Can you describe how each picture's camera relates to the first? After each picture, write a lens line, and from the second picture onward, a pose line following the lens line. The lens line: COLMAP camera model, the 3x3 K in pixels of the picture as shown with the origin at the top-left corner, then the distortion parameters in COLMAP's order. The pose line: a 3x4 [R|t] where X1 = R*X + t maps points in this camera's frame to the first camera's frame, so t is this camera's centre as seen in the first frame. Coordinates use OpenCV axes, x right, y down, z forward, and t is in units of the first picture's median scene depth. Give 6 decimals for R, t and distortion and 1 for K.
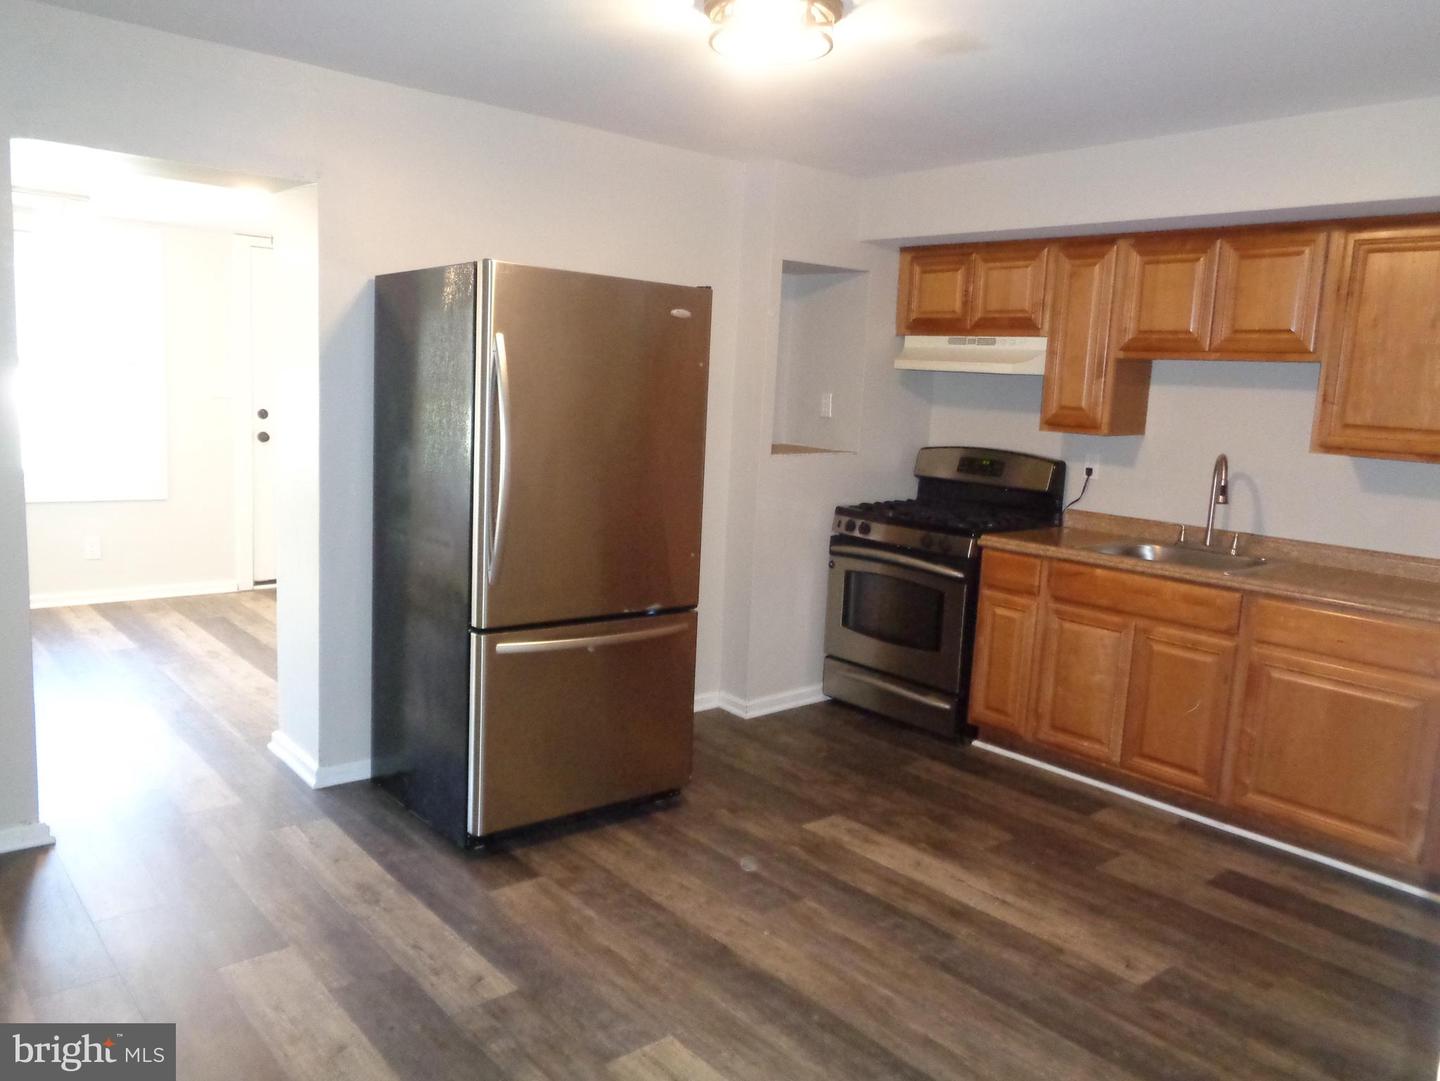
lens RADIAL K [[1092.9, 0, 718.6], [0, 1092.9, 537.3], [0, 0, 1]] dist [0.012642, 0.003339]
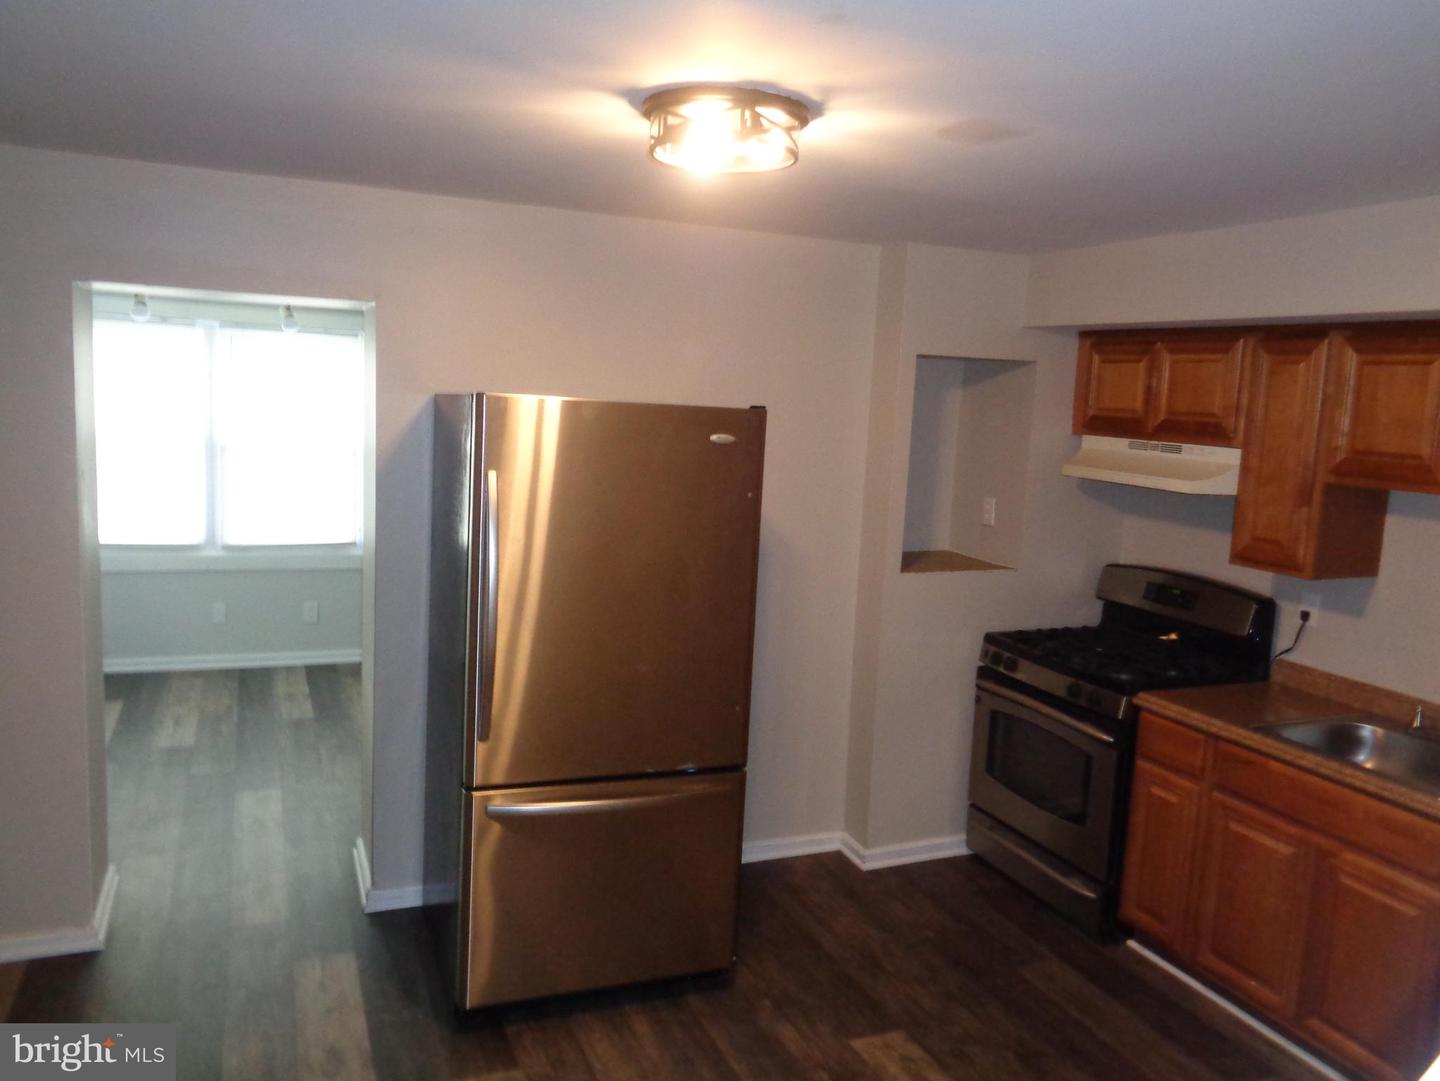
lens RADIAL K [[1092.9, 0, 717.7], [0, 1092.9, 537.9], [0, 0, 1]] dist [0.012642, 0.003339]
pose [[0.953252, 0.040755, -0.299417, 0.203010], [-0.048737, 0.998626, -0.019236, -0.095779], [0.298222, 0.032930, 0.953928, 0.143116]]
